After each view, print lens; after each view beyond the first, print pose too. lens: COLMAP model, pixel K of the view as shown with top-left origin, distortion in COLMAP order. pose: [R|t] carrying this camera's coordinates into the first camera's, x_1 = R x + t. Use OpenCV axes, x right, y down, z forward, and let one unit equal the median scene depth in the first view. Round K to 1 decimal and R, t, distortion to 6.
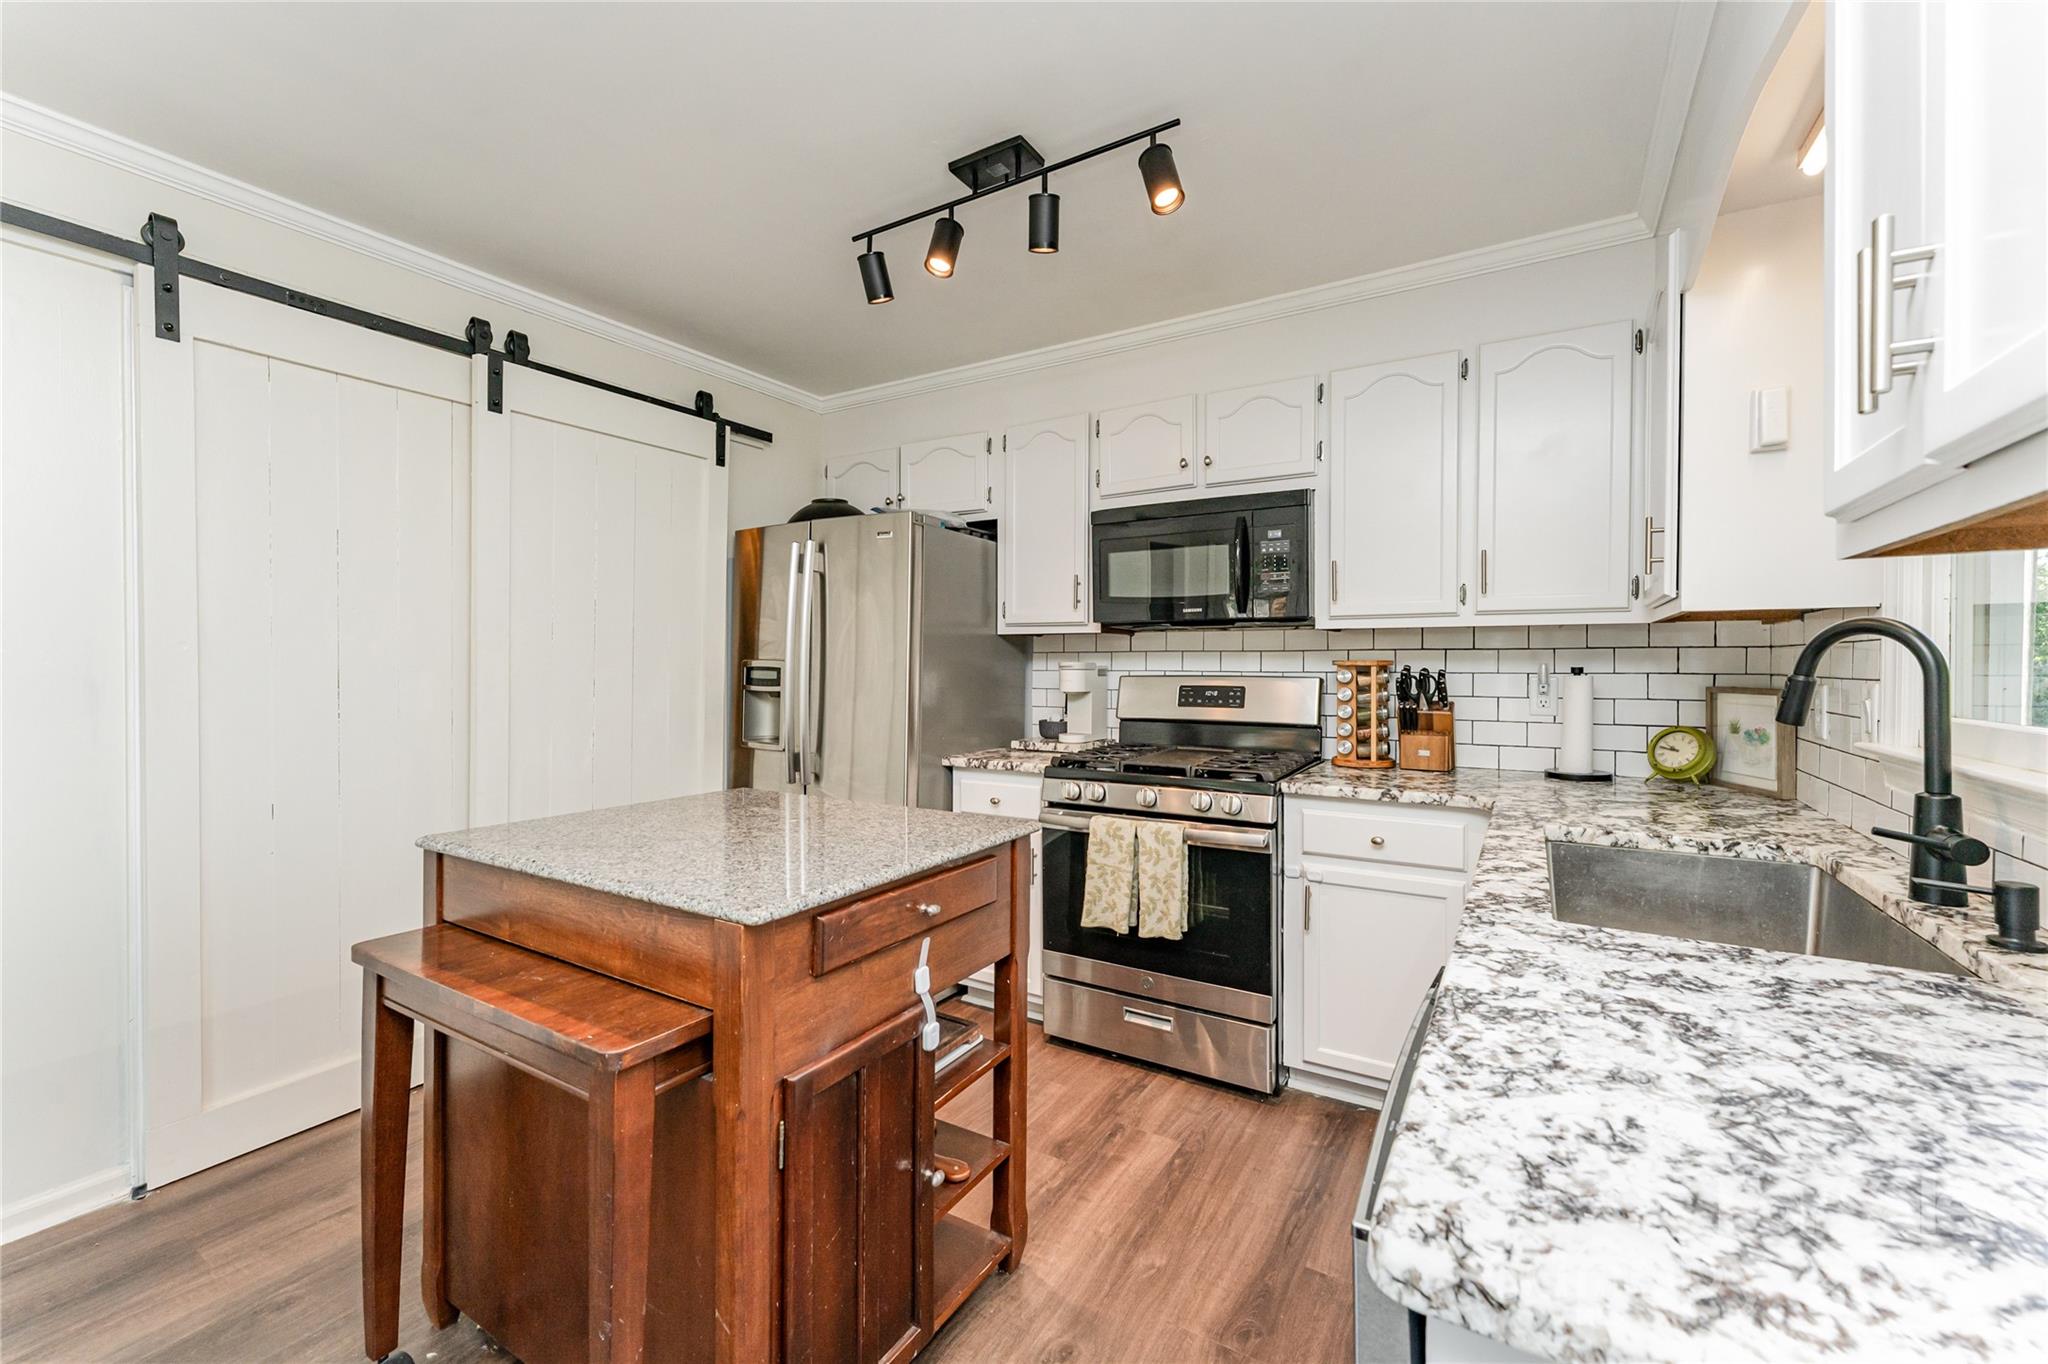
lens RADIAL K [[823.2, 0, 1041.6], [0, 823.2, 683.7], [0, 0, 1]] dist [0.001418, 0.000262]
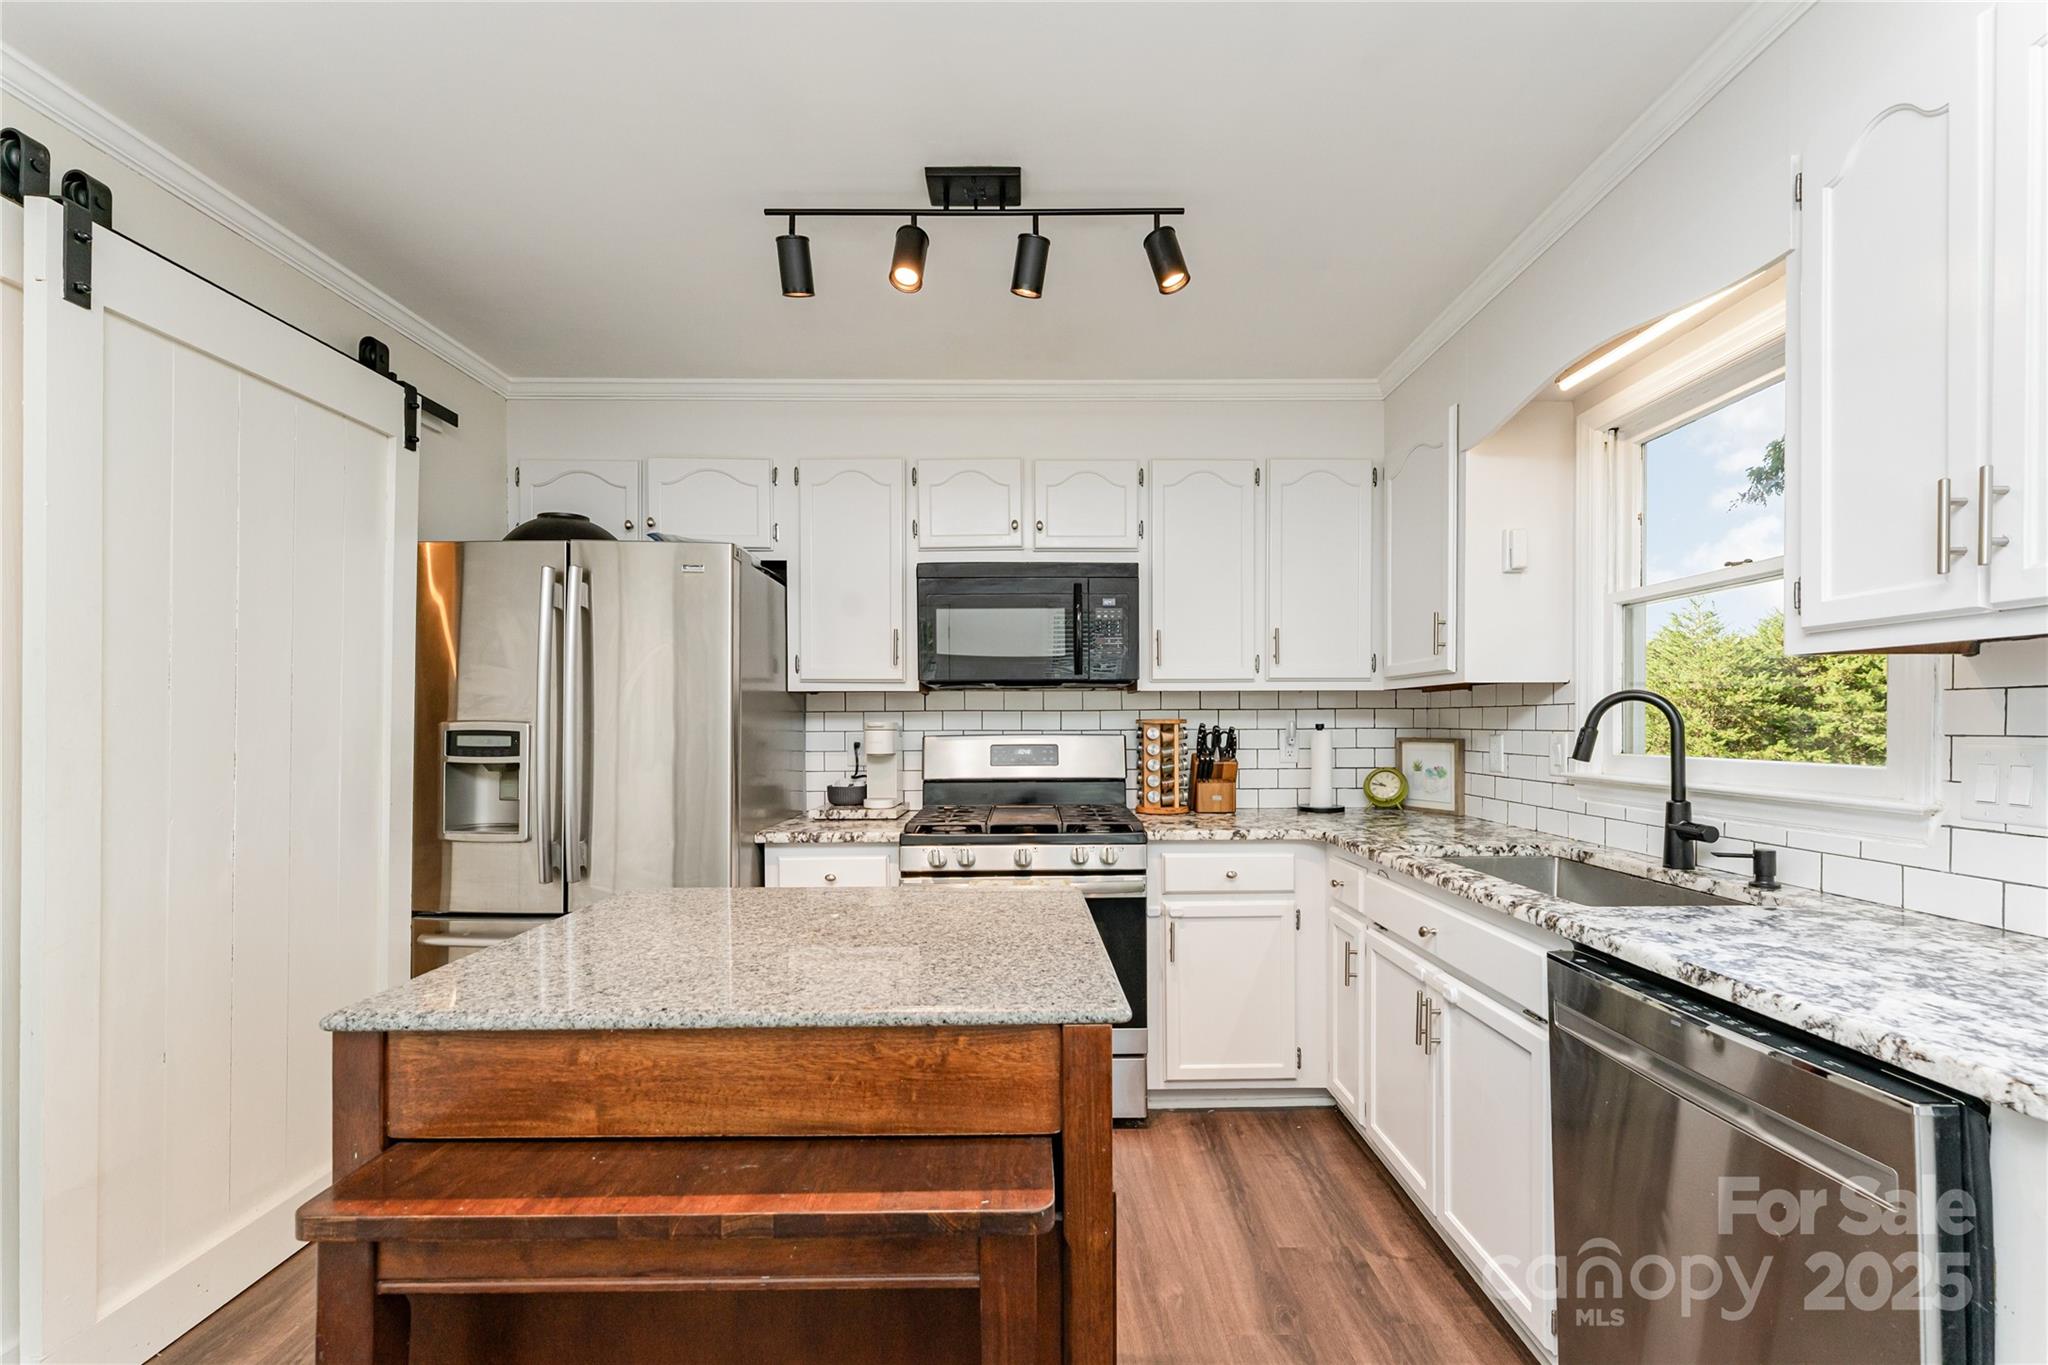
lens RADIAL K [[835.3, 0, 1029.3], [0, 835.3, 745.2], [0, 0, 1]] dist [-0.000117, 0.000109]
pose [[0.853516, -0.019065, 0.520717, -0.383140], [0.018207, 0.999811, 0.006763, -0.003792], [-0.520748, 0.003708, 0.853702, 0.125063]]
